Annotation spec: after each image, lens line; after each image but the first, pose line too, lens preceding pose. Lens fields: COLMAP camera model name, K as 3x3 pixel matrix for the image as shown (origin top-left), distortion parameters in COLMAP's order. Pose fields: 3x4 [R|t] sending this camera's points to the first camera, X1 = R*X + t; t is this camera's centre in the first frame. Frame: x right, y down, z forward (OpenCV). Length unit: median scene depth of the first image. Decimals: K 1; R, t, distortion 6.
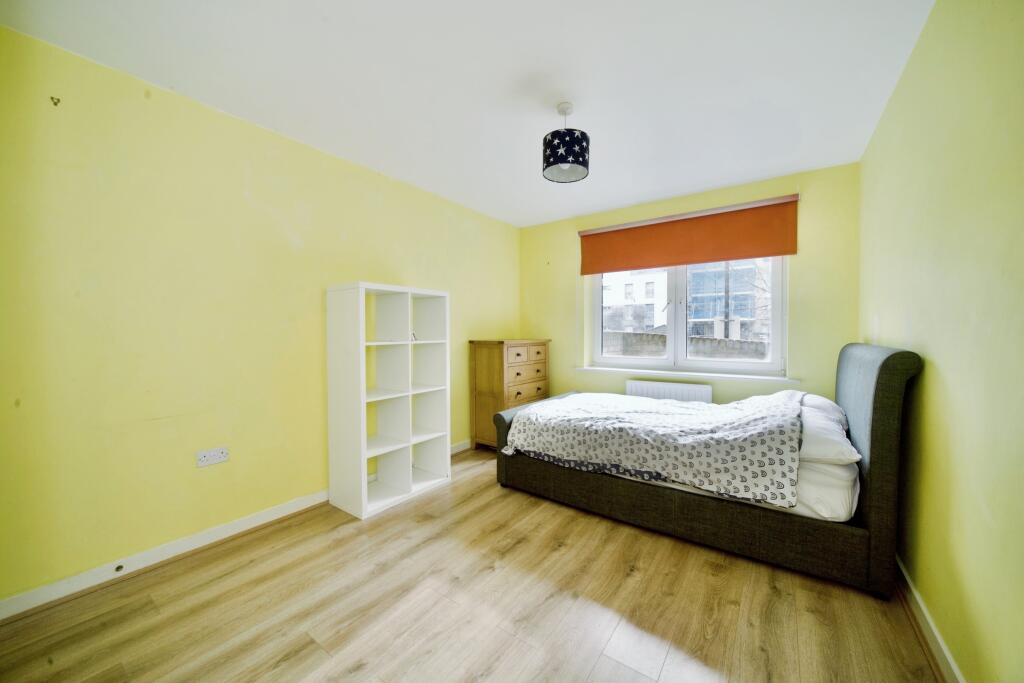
lens RADIAL K [[371.3, 0, 516.1], [0, 371.3, 340.7], [0, 0, 1]] dist [-0.009067, 0.000056]
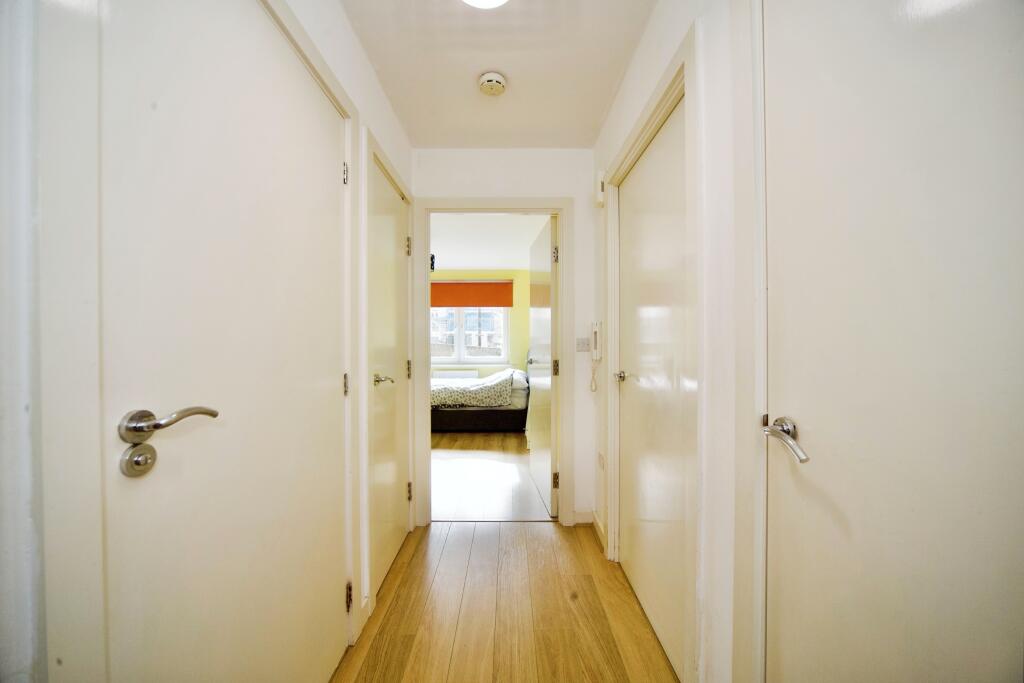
lens RADIAL K [[371.3, 0, 516.1], [0, 371.3, 340.7], [0, 0, 1]] dist [-0.009067, 0.000056]
pose [[0.805956, 0.003963, 0.591962, -0.614263], [0.012304, 0.999649, -0.023444, 0.018785], [-0.591847, 0.026179, 0.805625, -0.912849]]
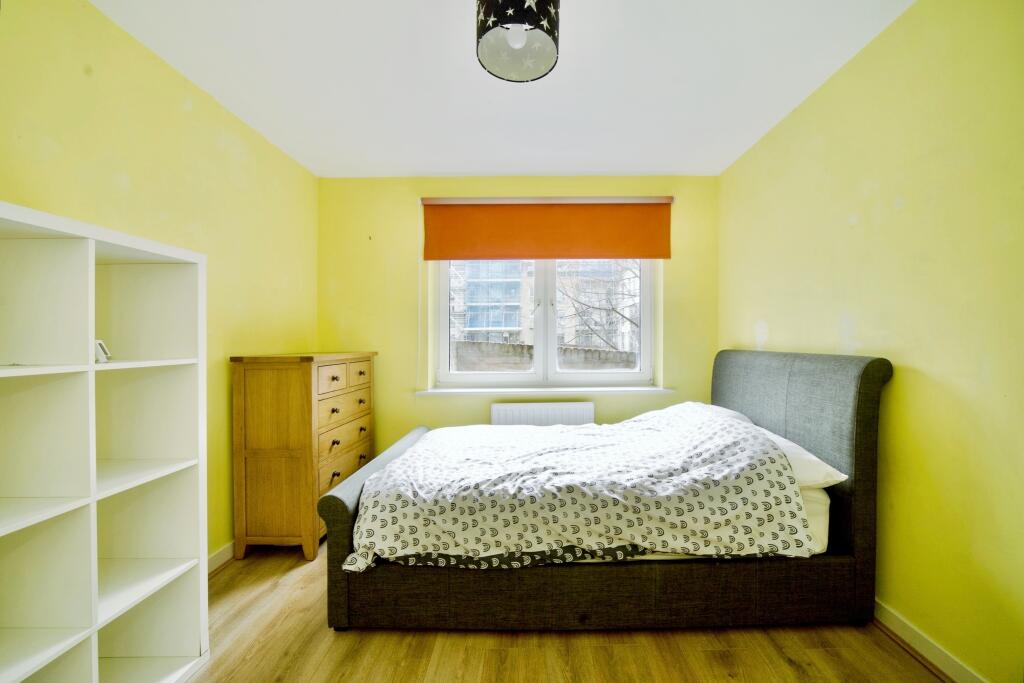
lens RADIAL K [[401.4, 0, 532.6], [0, 401.4, 340.3], [0, 0, 1]] dist [-0.009780, 0.000105]
pose [[0.809733, -0.002704, 0.586792, -0.172857], [0.017884, 0.999639, -0.020071, -0.007879], [-0.586526, 0.026746, 0.809489, 0.434161]]
